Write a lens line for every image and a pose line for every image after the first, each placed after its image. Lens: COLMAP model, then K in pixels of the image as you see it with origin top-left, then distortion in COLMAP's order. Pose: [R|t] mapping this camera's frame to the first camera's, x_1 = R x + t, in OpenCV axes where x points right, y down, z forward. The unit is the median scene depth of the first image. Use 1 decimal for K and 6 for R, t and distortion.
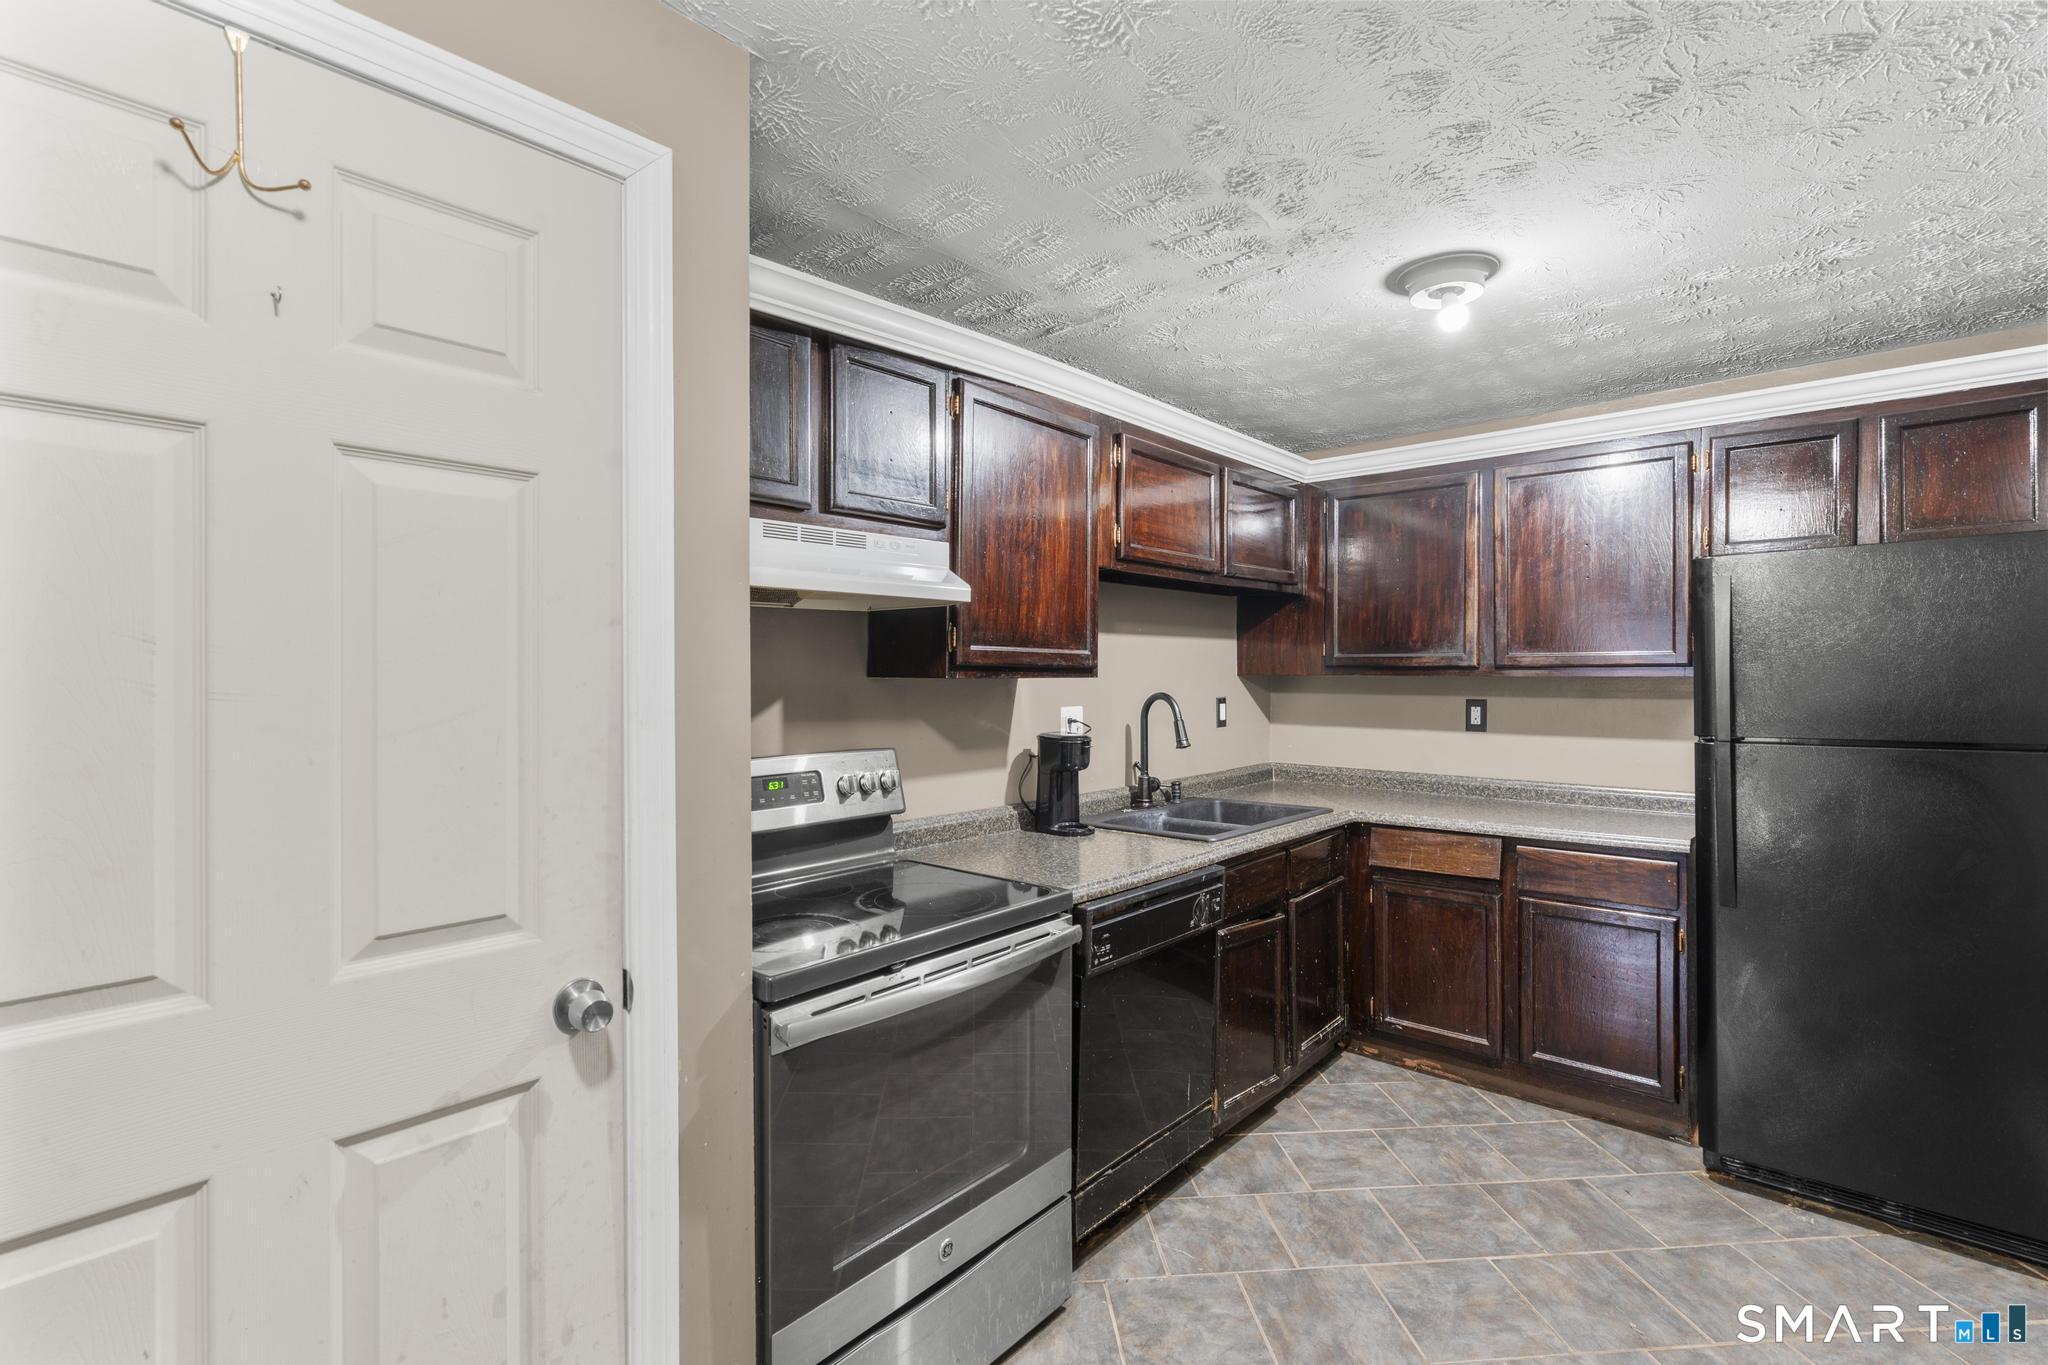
lens RADIAL K [[924.9, 0, 1026.5], [0, 924.9, 675.6], [0, 0, 1]] dist [-0.007106, 0.002901]
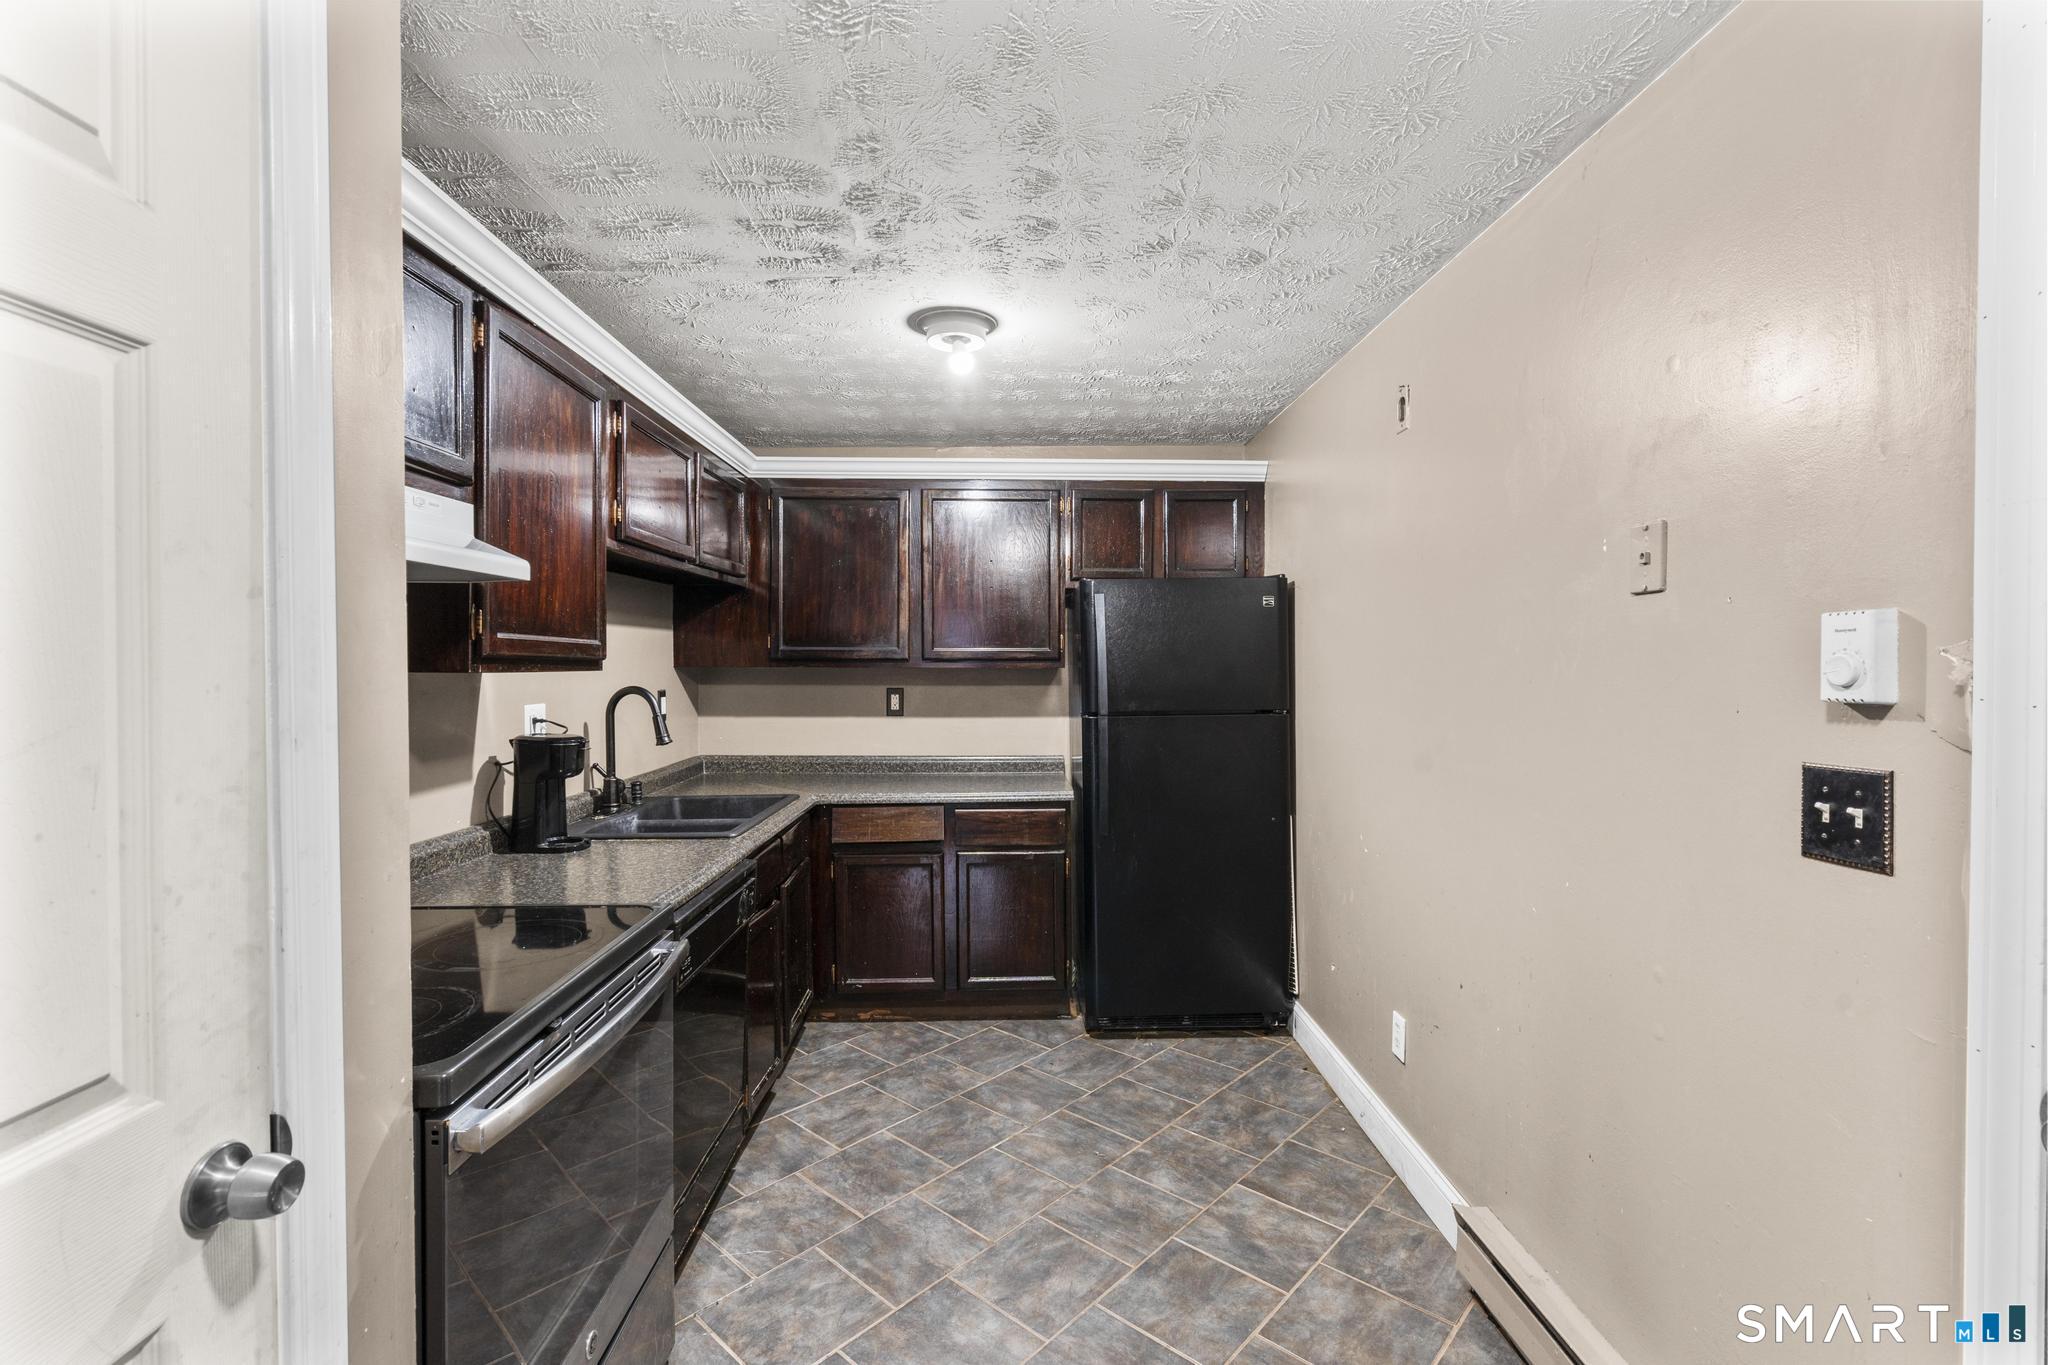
lens RADIAL K [[924.9, 0, 1027.1], [0, 924.9, 675.8], [0, 0, 1]] dist [-0.007106, 0.002901]
pose [[0.727073, -0.008392, 0.686509, -0.273159], [0.001235, 0.999940, 0.010915, -0.002513], [-0.686559, -0.007088, 0.727039, 0.080898]]
